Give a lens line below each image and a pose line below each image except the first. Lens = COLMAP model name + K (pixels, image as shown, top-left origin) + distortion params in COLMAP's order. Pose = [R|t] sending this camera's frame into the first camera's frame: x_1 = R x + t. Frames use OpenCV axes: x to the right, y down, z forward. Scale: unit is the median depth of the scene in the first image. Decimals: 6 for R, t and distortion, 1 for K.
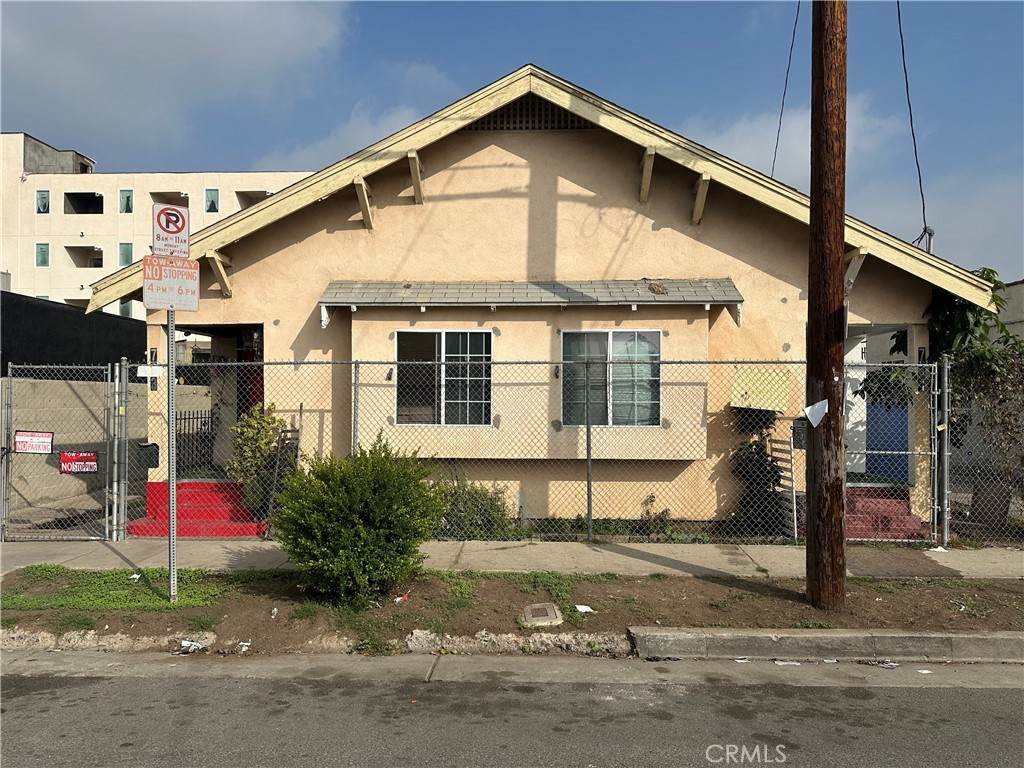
lens RADIAL K [[706.0, 0, 509.2], [0, 706.0, 378.5], [0, 0, 1]] dist [0.075010, -0.111538]
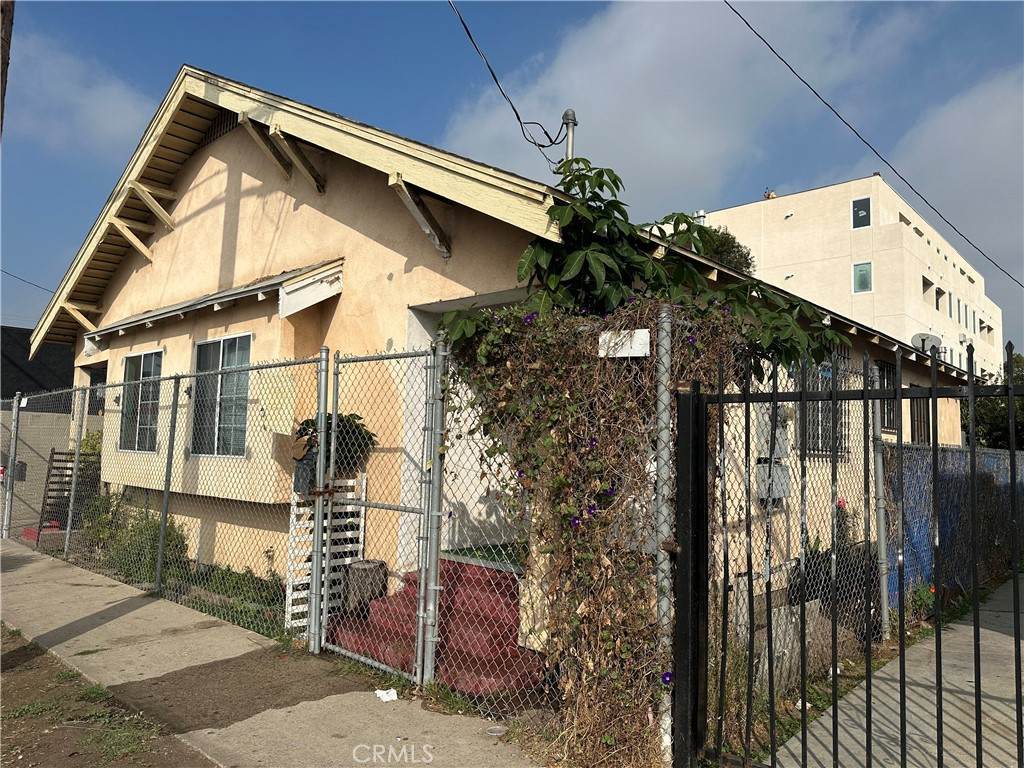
lens RADIAL K [[706.0, 0, 509.2], [0, 706.0, 378.5], [0, 0, 1]] dist [0.075010, -0.111538]
pose [[0.781367, -0.045892, -0.622382, 0.899030], [-0.022446, 0.994581, -0.101516, 0.053901], [0.623668, 0.093292, 0.776102, 0.556274]]
